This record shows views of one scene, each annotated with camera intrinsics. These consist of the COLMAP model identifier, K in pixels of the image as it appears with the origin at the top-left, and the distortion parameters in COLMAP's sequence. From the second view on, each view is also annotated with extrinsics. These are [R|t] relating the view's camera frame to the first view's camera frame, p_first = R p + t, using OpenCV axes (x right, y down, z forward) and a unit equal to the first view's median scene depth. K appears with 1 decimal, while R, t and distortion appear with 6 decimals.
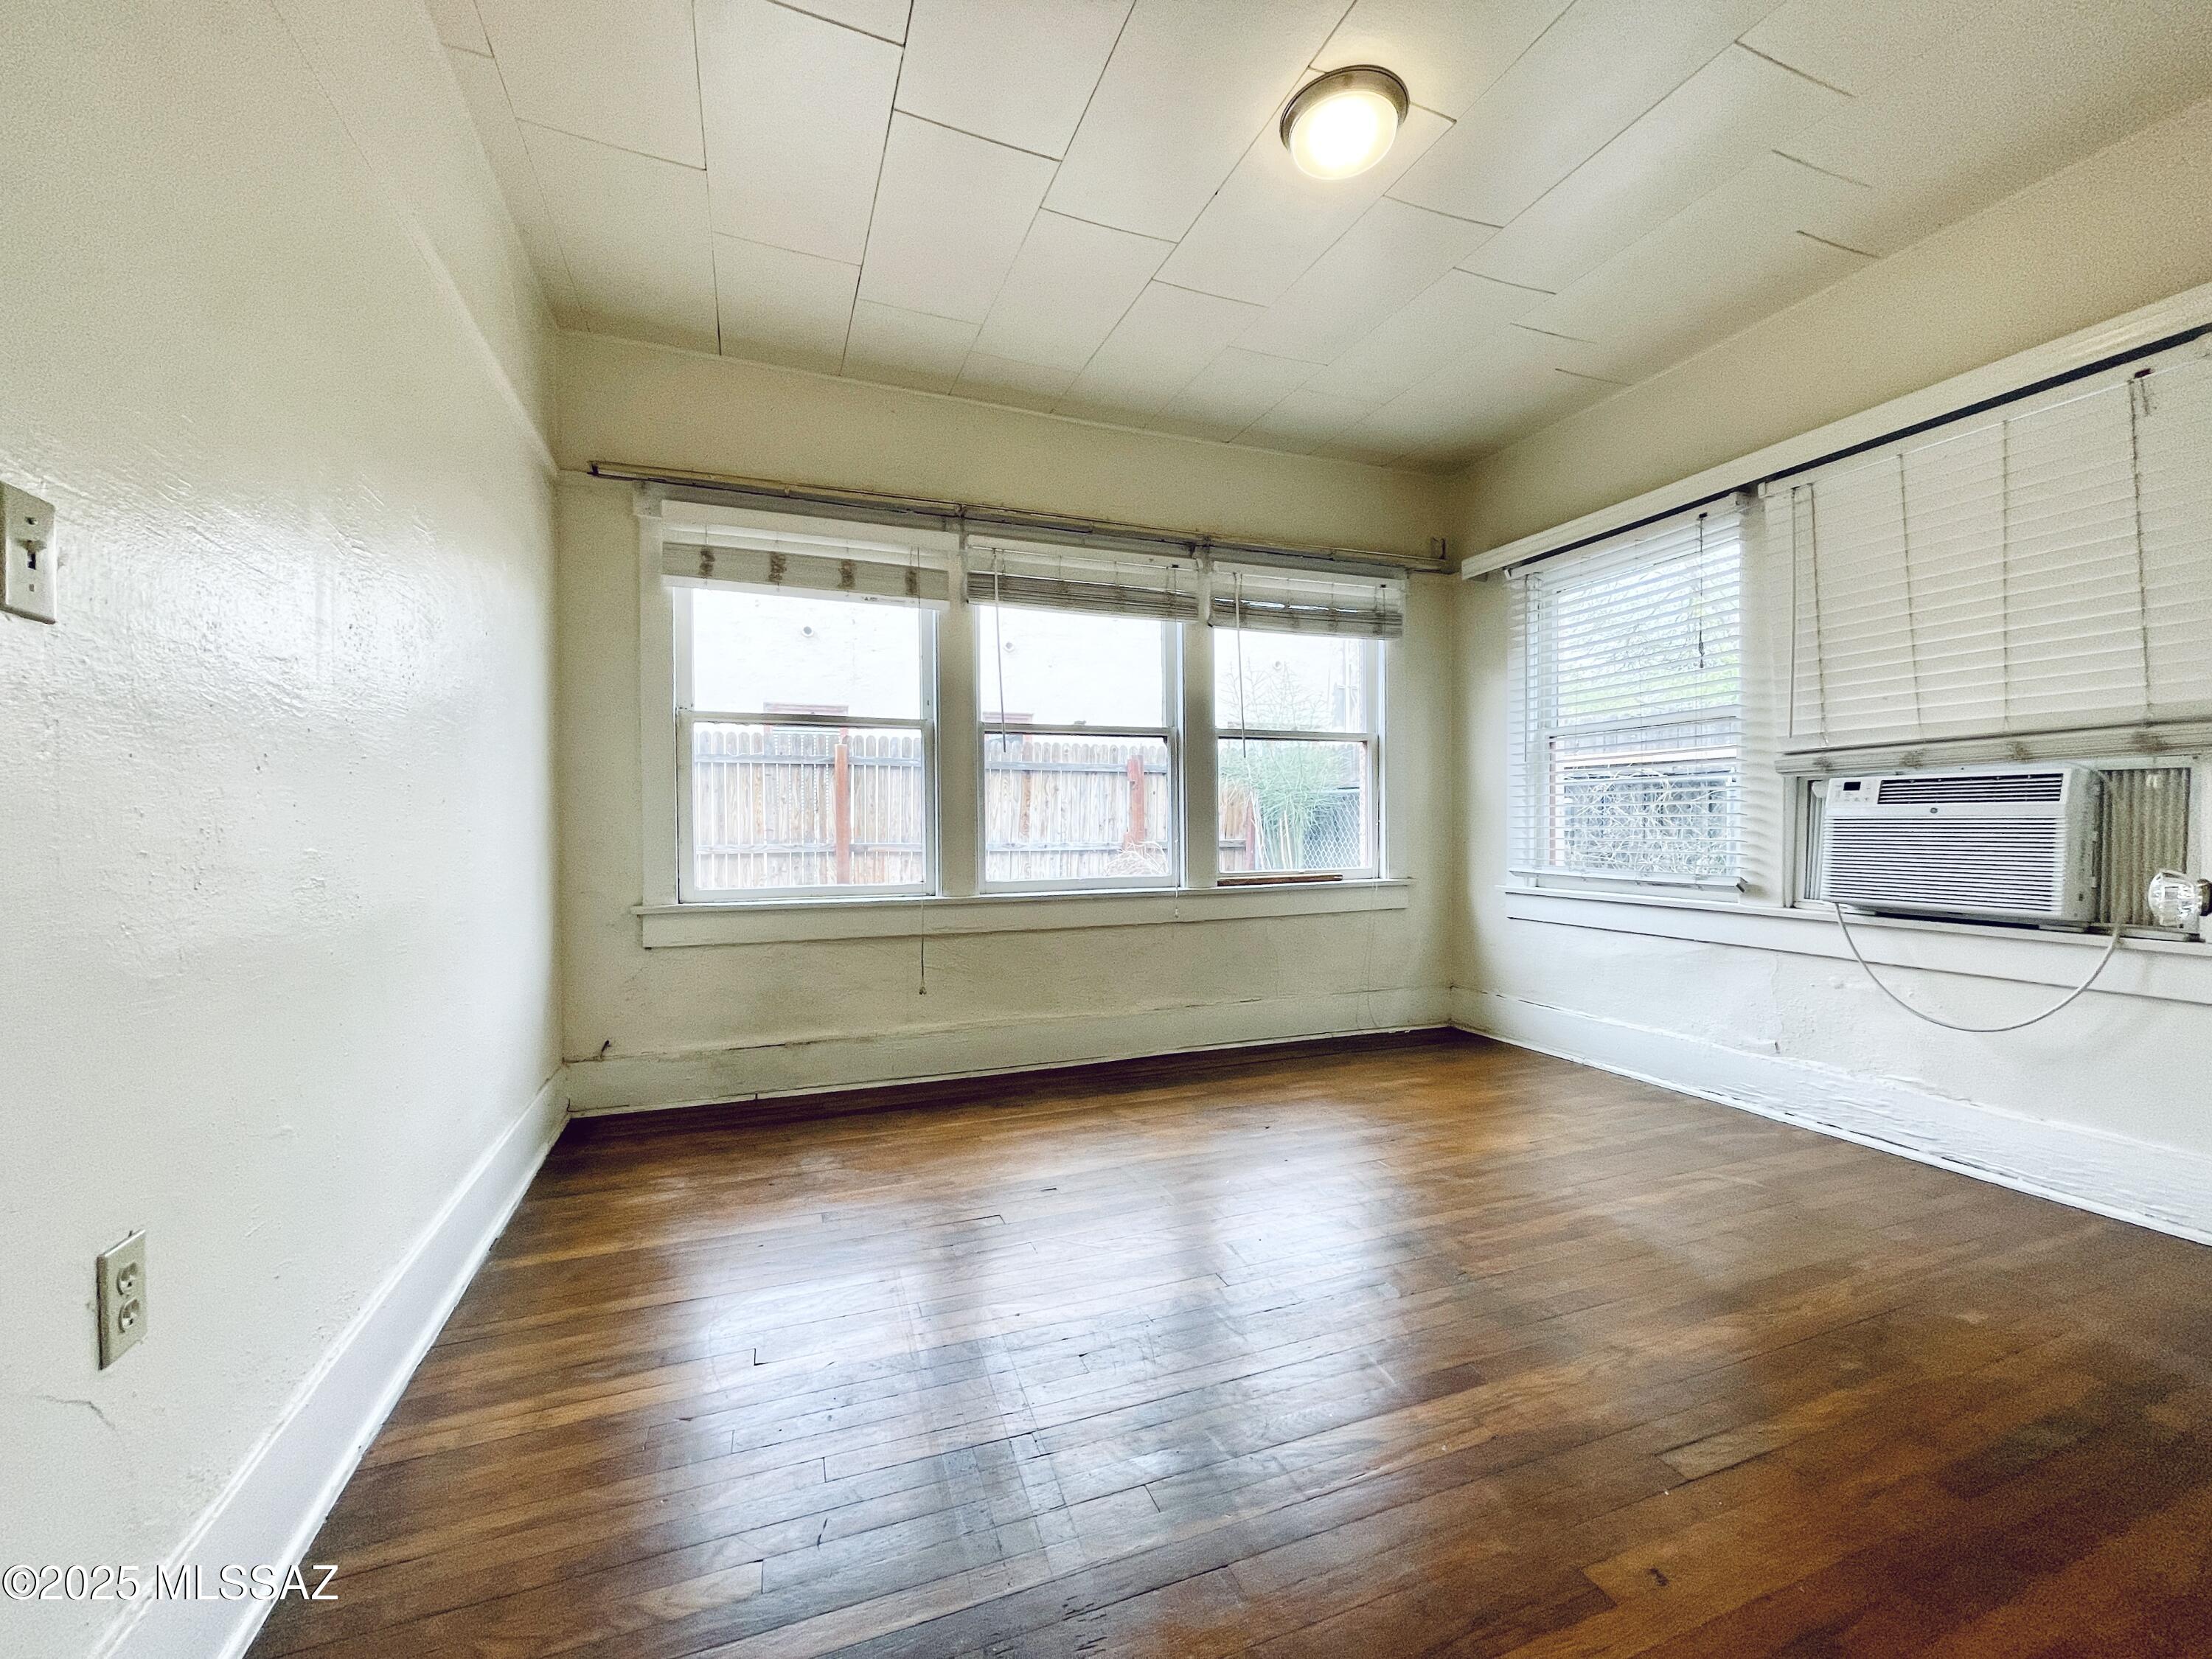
lens RADIAL K [[896.8, 0, 1106.0], [0, 896.8, 834.1], [0, 0, 1]] dist [0.002570, 0.000095]
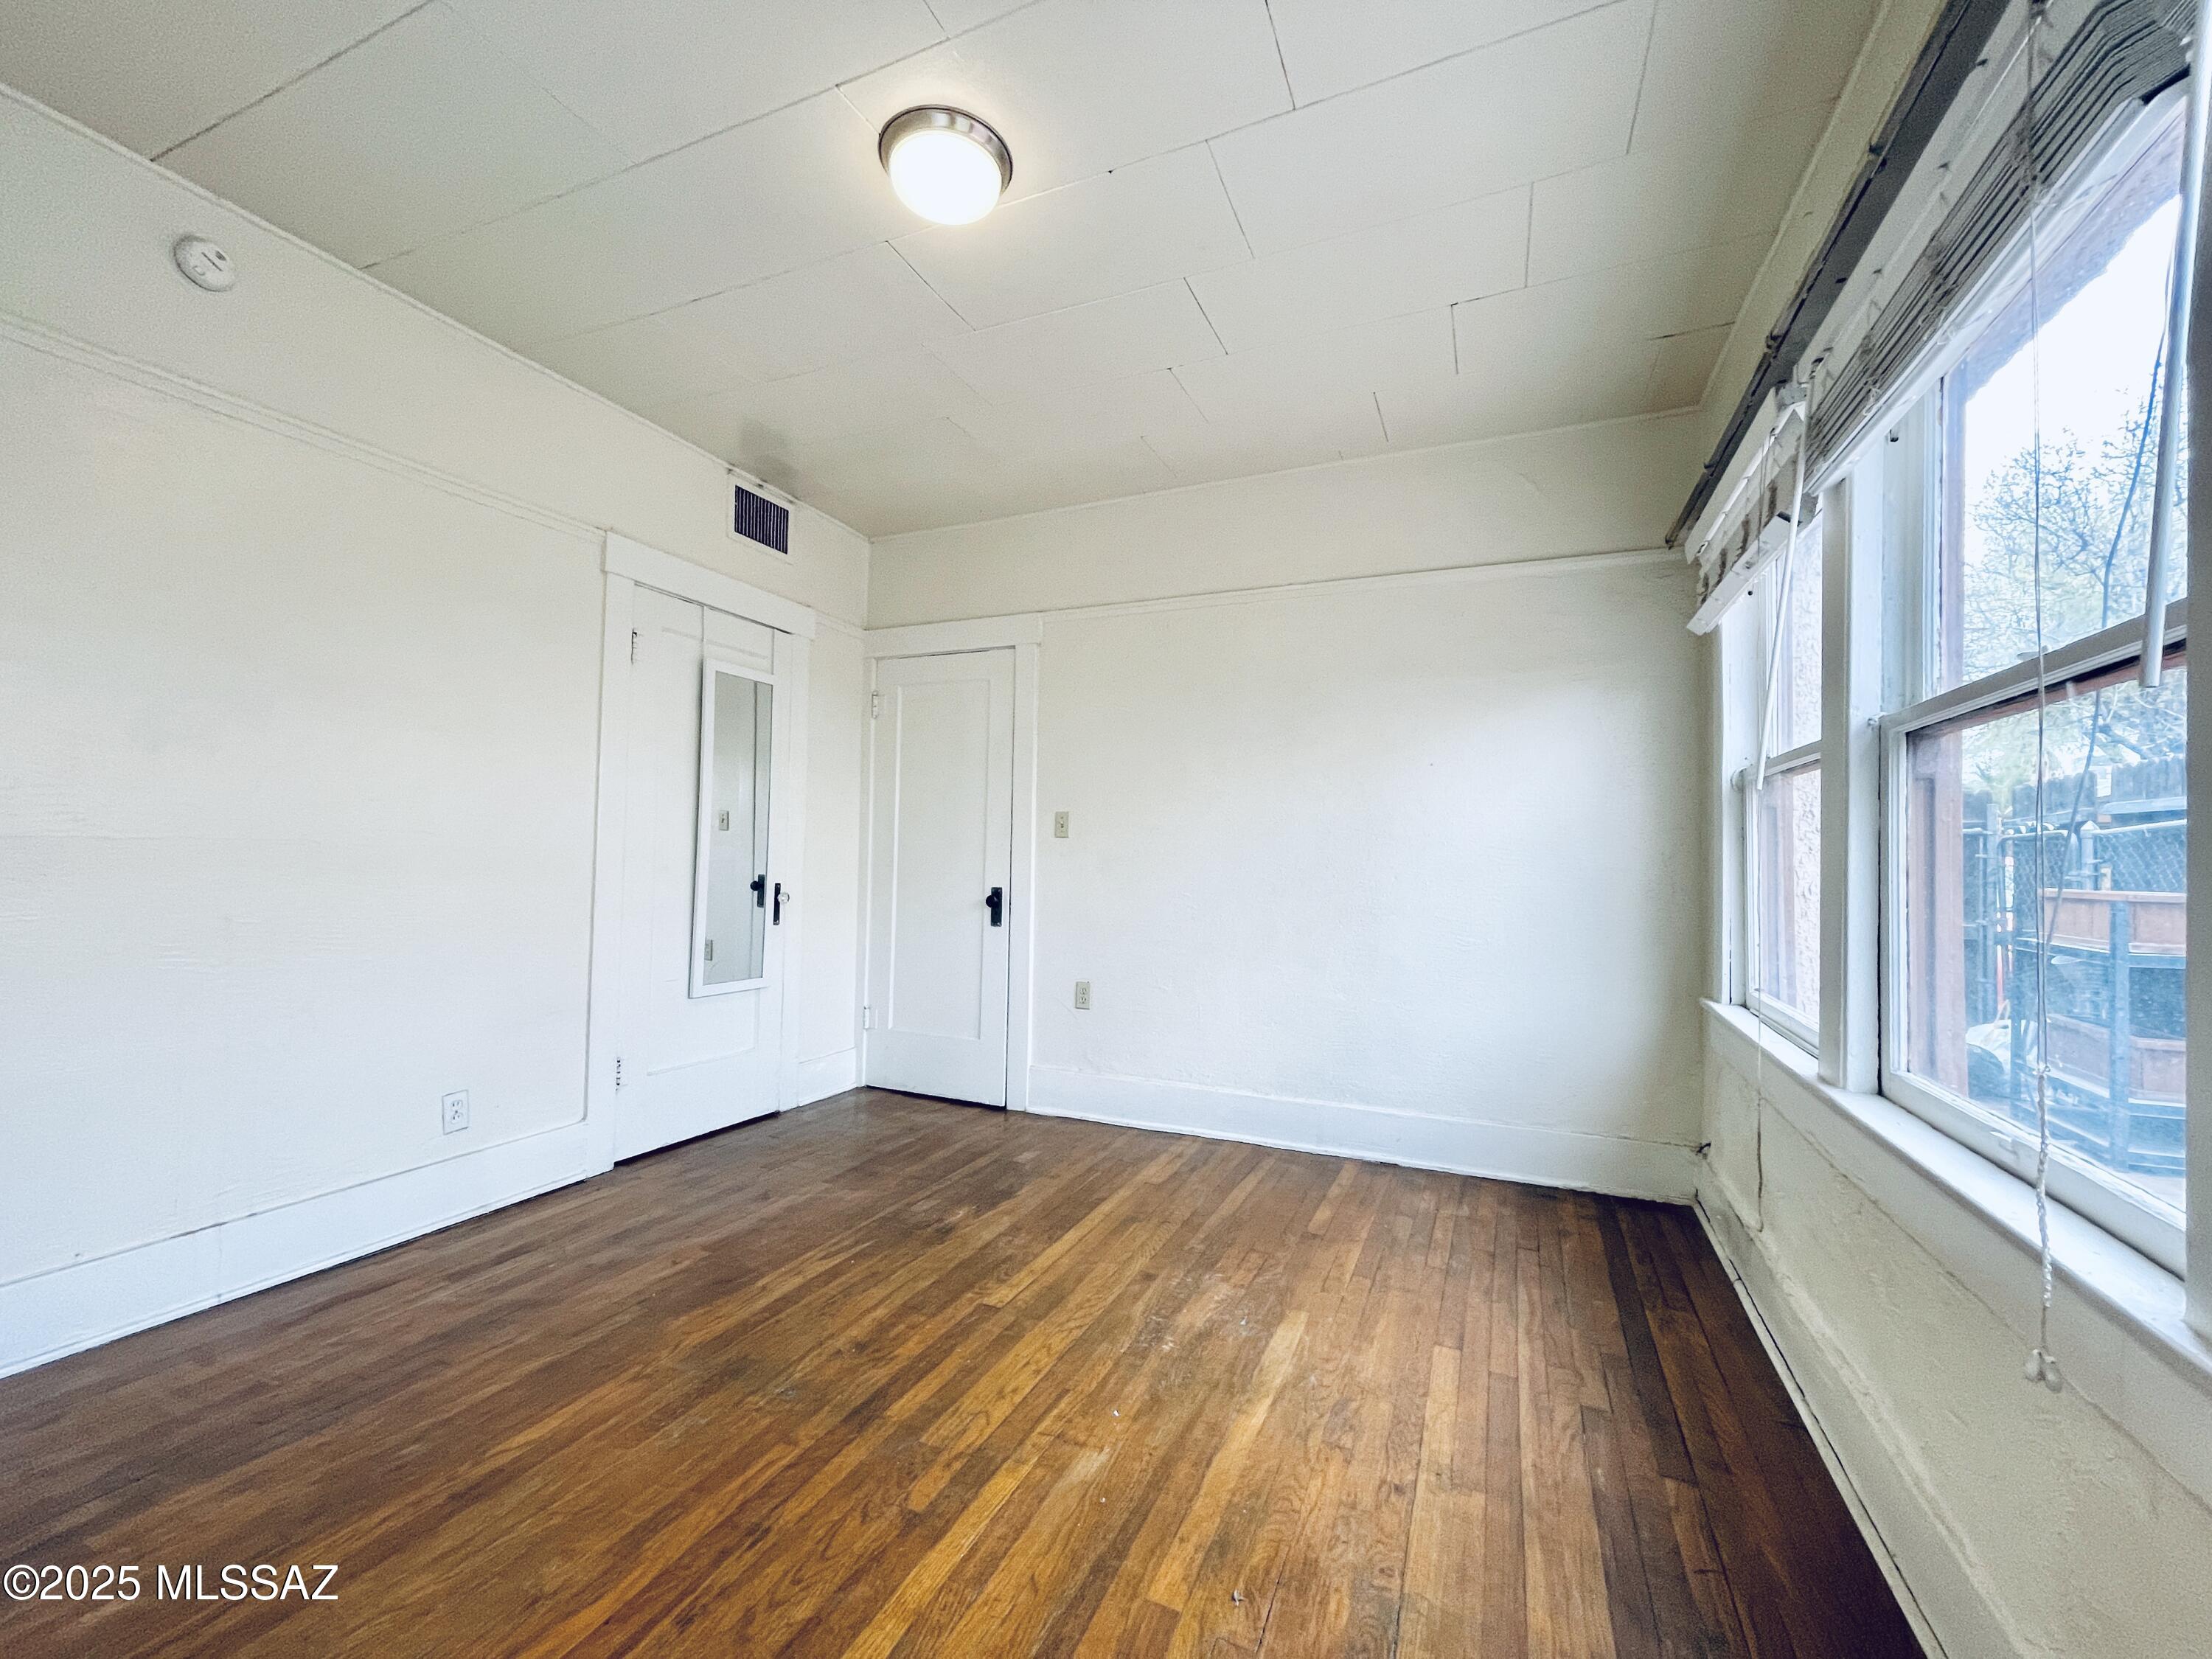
lens RADIAL K [[896.8, 0, 1106.0], [0, 896.8, 834.1], [0, 0, 1]] dist [0.002570, 0.000095]
pose [[-0.705241, -0.027407, -0.708438, 0.798703], [-0.027870, 0.999552, -0.010926, -0.088030], [0.708420, 0.012039, -0.705688, 1.785817]]
